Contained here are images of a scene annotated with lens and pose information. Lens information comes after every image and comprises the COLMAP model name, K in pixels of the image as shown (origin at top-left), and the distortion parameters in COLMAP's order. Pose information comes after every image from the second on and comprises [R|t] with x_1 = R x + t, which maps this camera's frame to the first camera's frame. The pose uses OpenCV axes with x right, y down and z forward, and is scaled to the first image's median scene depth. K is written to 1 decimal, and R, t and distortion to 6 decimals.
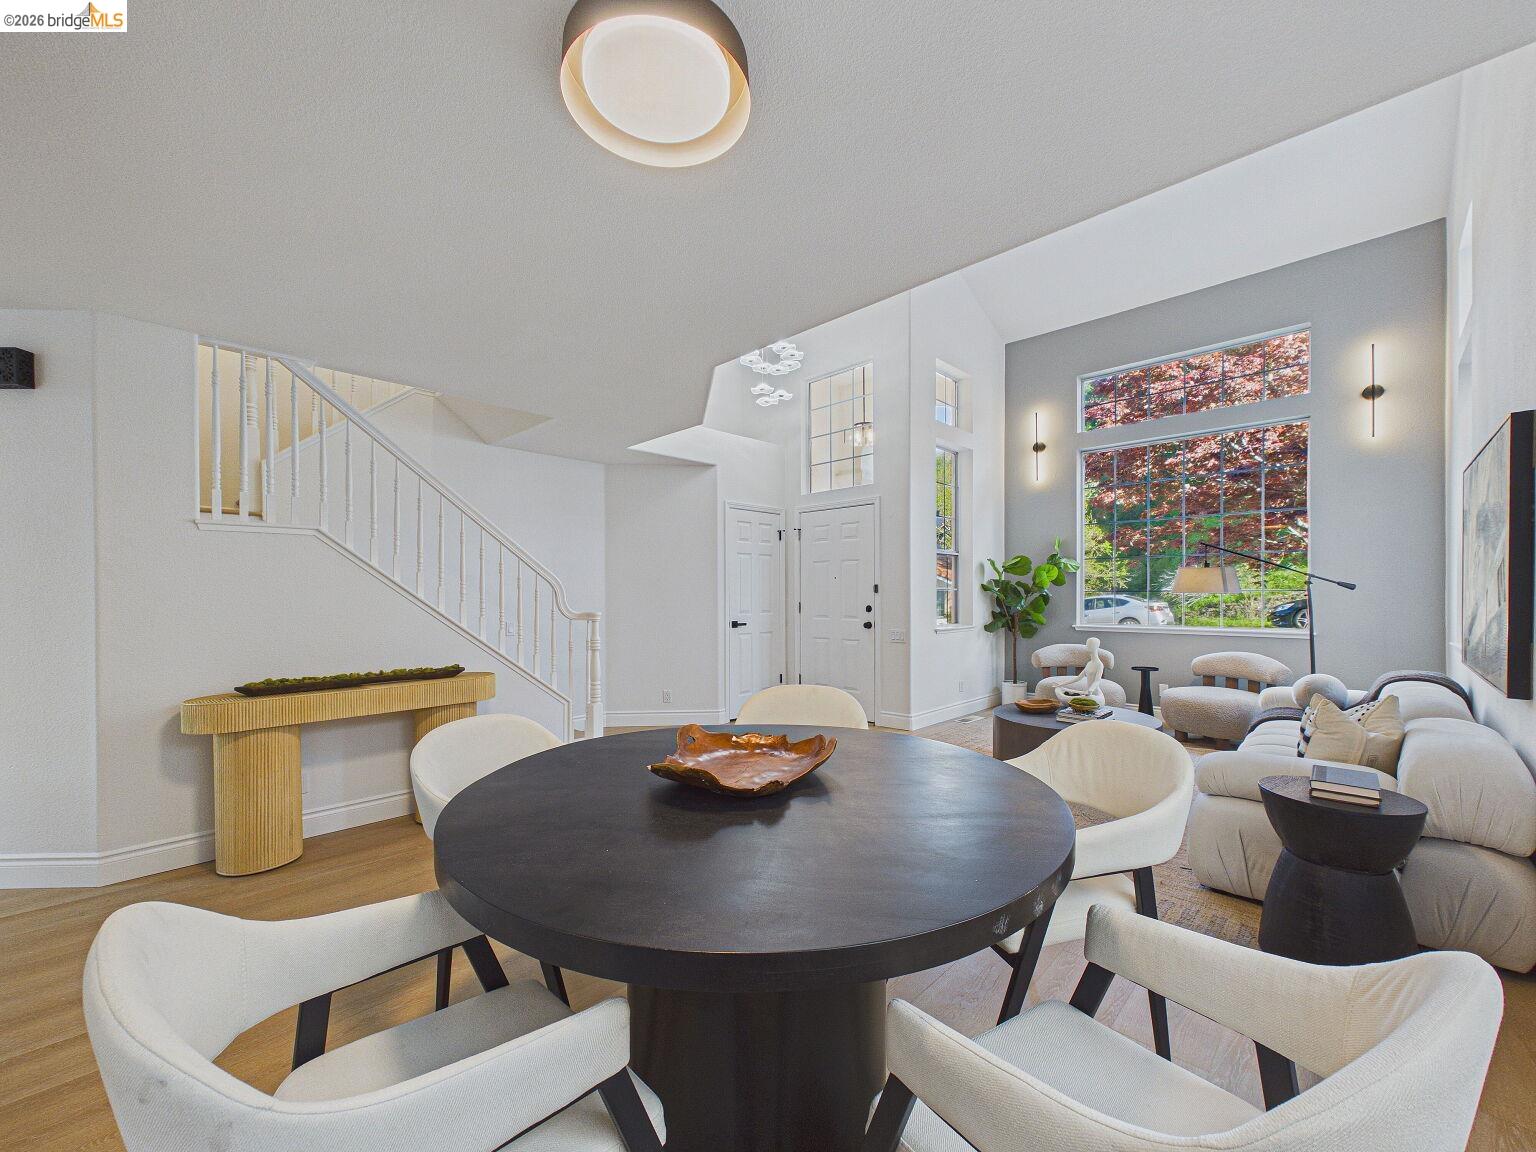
lens RADIAL K [[619.2, 0, 766.8], [0, 619.2, 589.2], [0, 0, 1]] dist [0.001395, -0.000076]
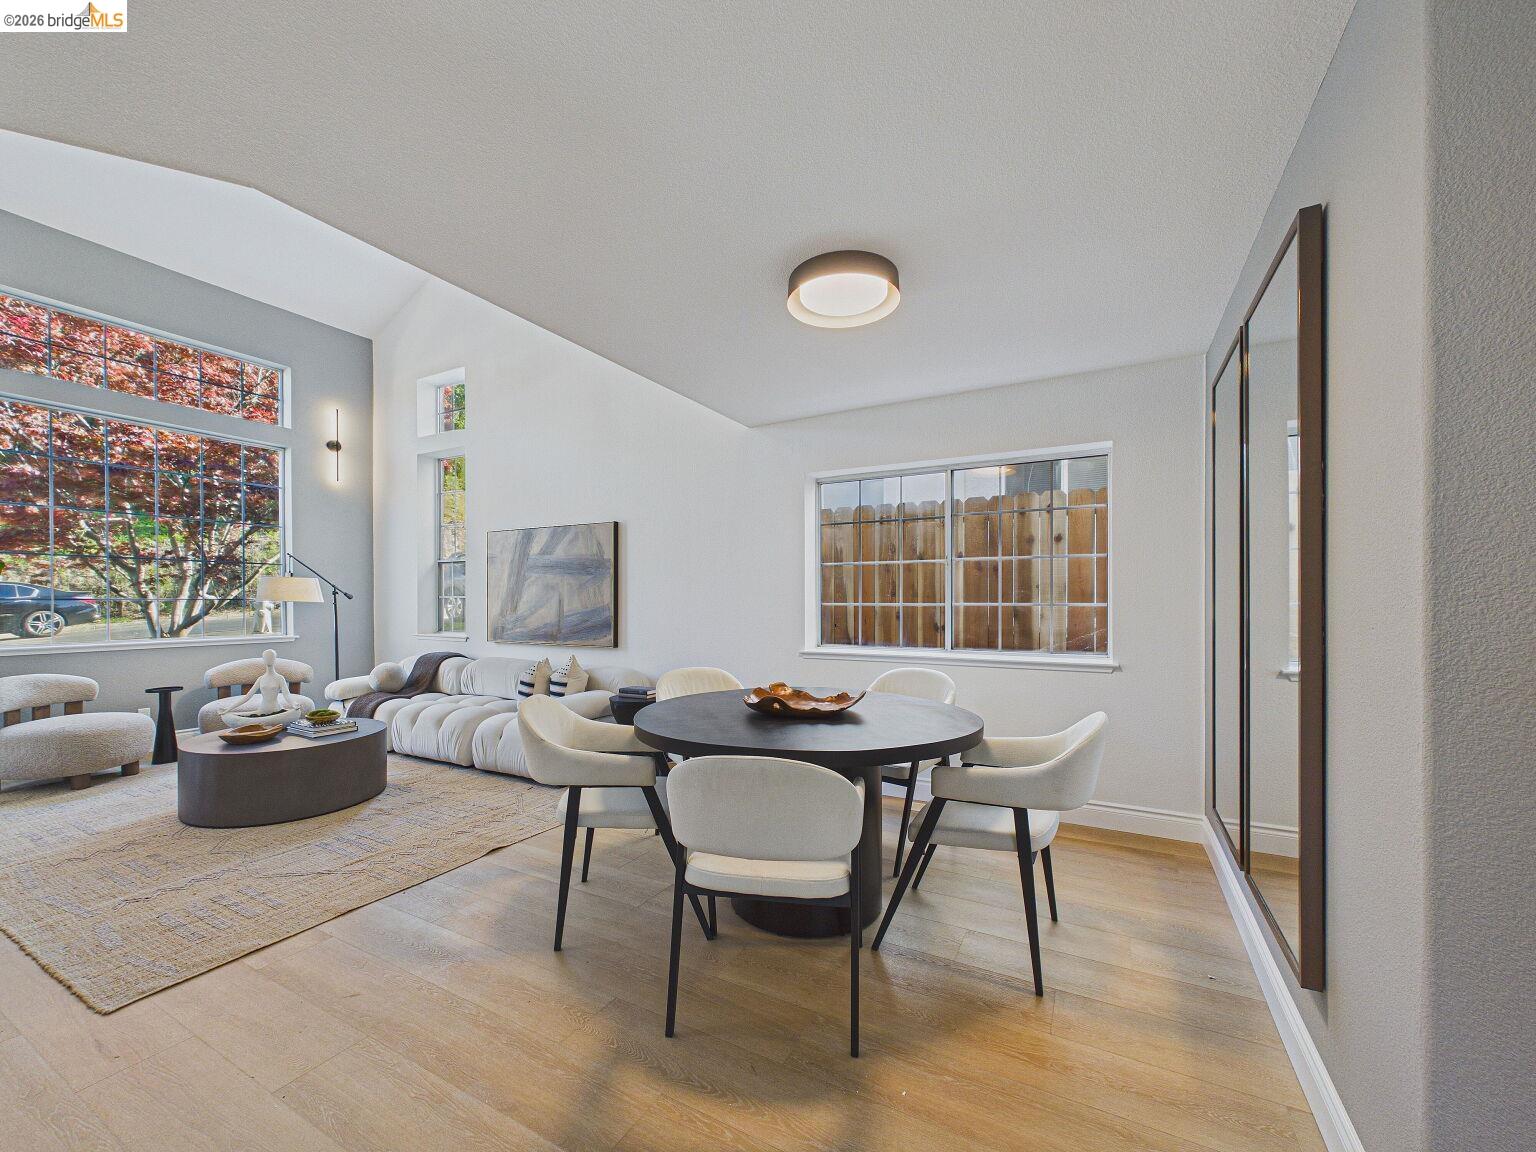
lens RADIAL K [[619.2, 0, 765.5], [0, 619.2, 583.1], [0, 0, 1]] dist [0.001395, -0.000076]
pose [[-0.284229, 0.034990, 0.958118, -0.495103], [-0.000465, 0.999329, -0.036633, 0.013943], [-0.958756, -0.010858, -0.284022, 0.499636]]
